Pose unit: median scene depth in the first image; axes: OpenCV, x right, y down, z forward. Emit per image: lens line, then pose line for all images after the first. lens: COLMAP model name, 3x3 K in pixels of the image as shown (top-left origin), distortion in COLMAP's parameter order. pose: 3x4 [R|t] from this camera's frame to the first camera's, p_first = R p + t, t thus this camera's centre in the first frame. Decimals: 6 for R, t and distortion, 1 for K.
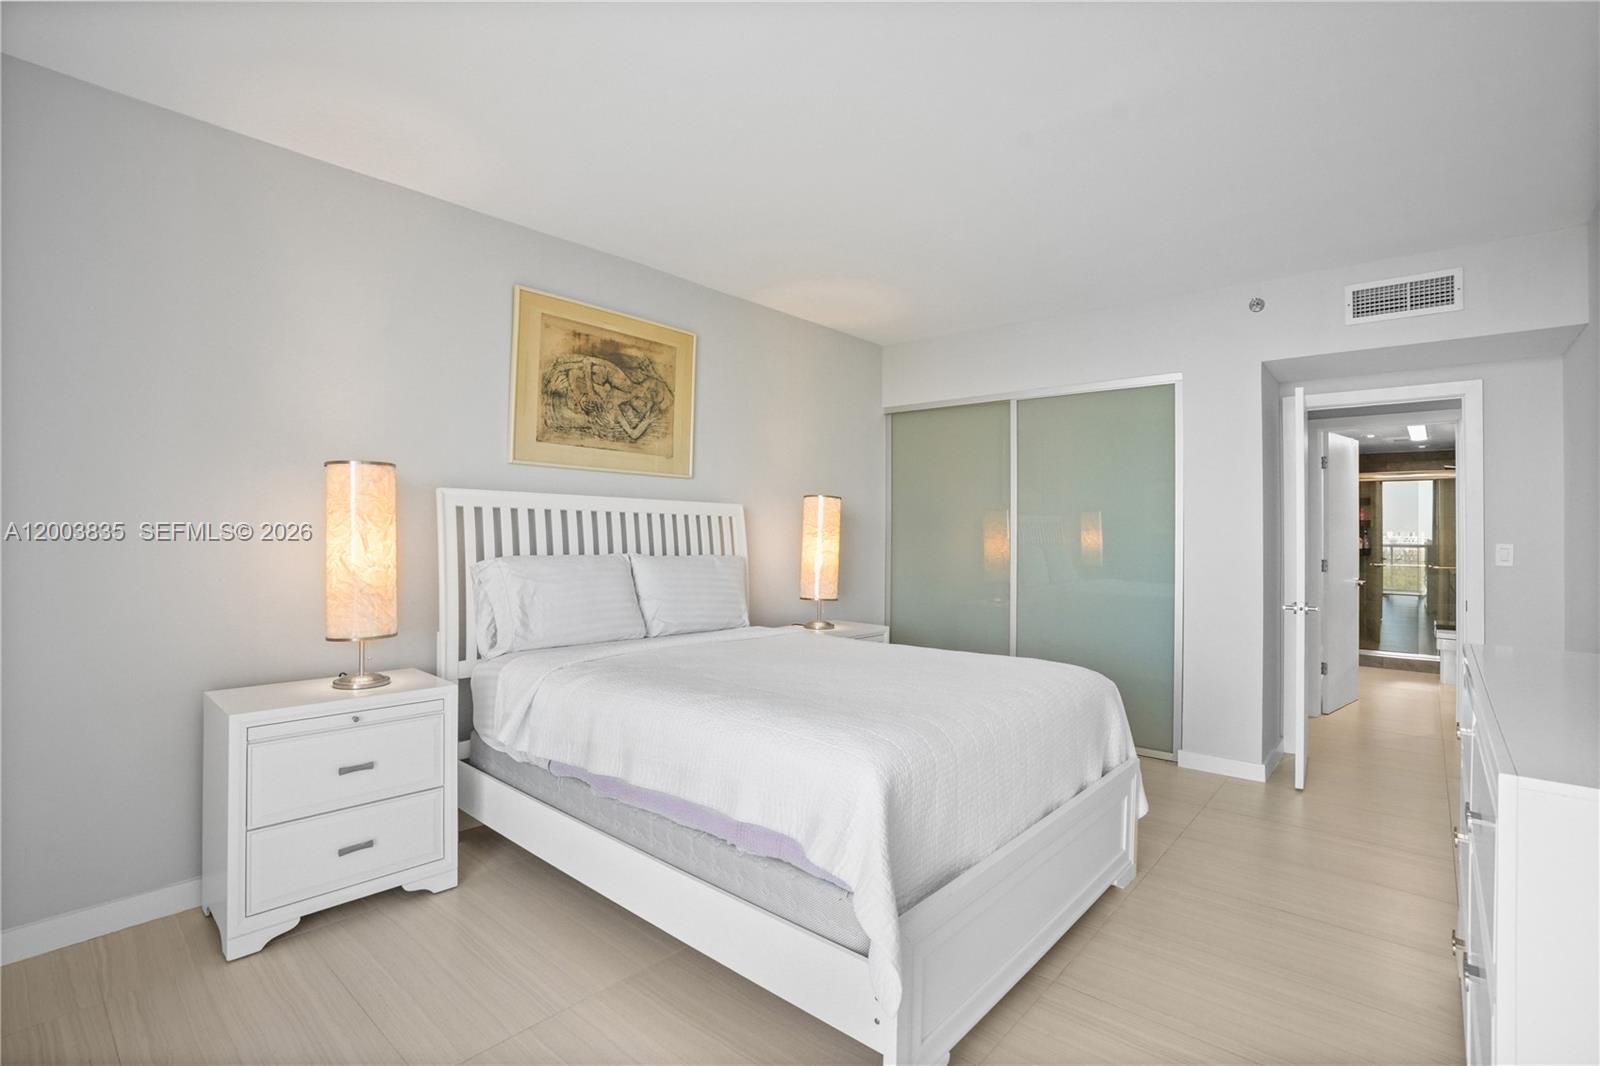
lens RADIAL K [[749.1, 0, 808.5], [0, 749.1, 534.0], [0, 0, 1]] dist [-0.069097, 0.028915]
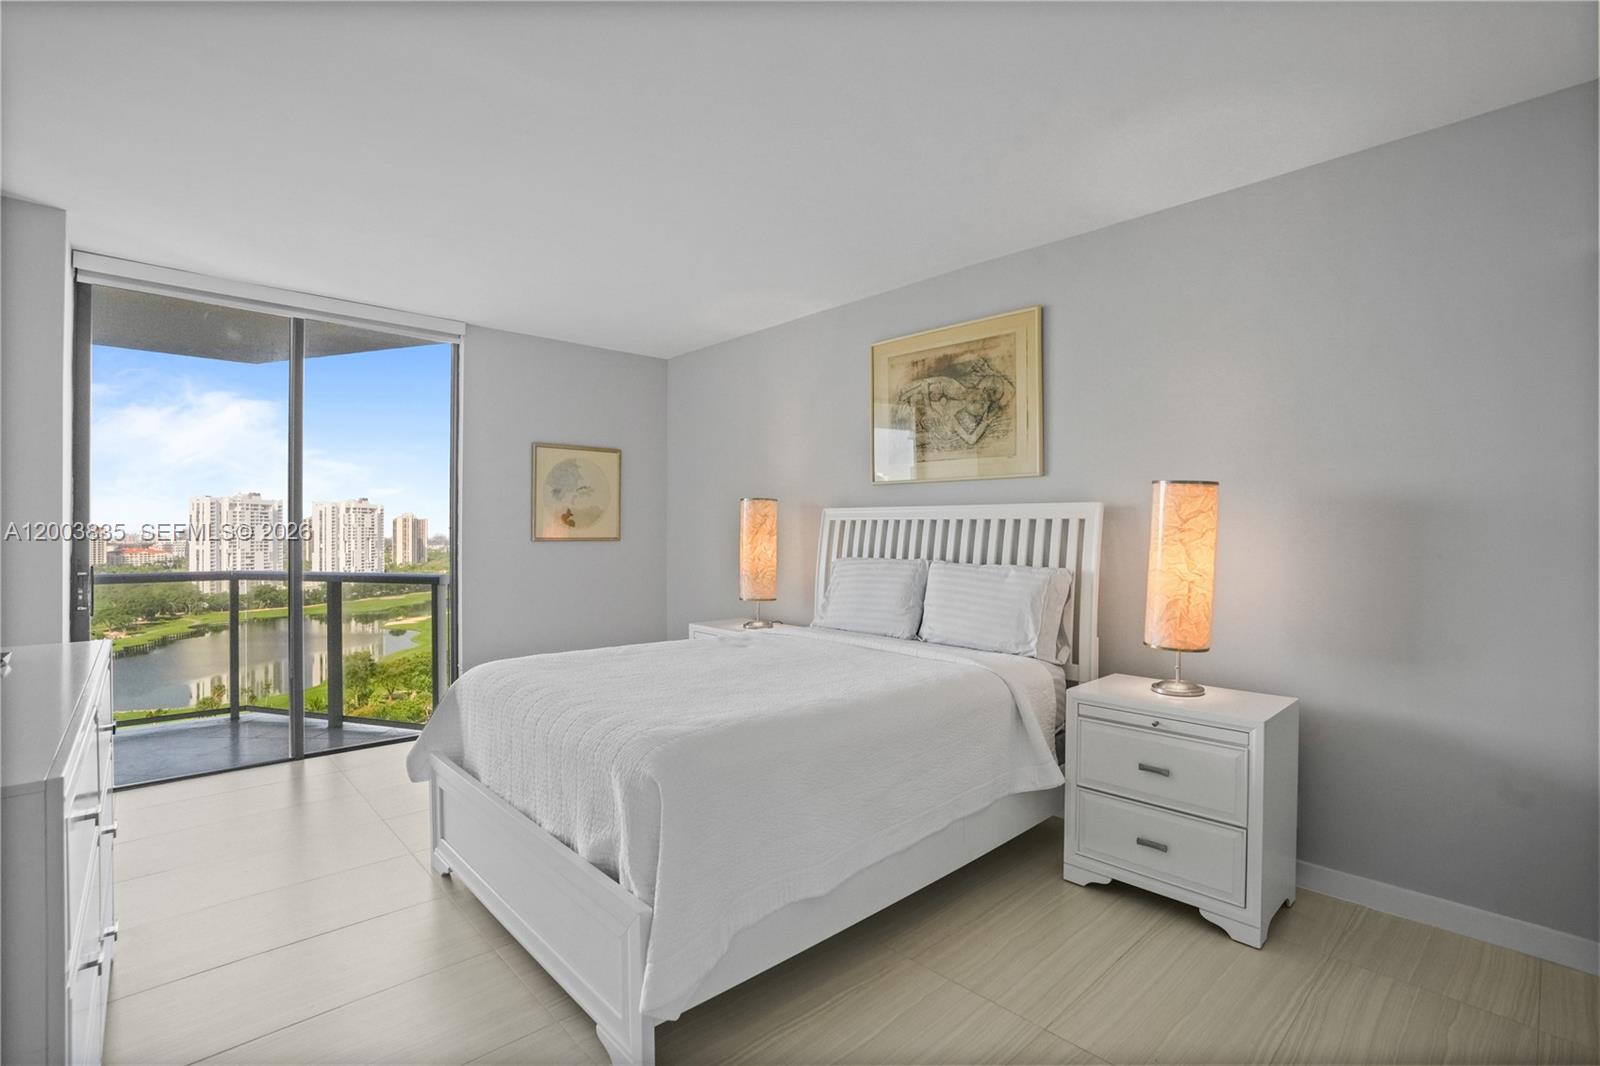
lens RADIAL K [[746.9, 0, 795.3], [0, 746.9, 543.2], [0, 0, 1]] dist [-0.043999, 0.000055]
pose [[-0.115554, -0.011756, -0.993232, 0.770876], [-0.020554, 0.999744, -0.009442, 0.016845], [0.993088, 0.019324, -0.115767, 0.889771]]
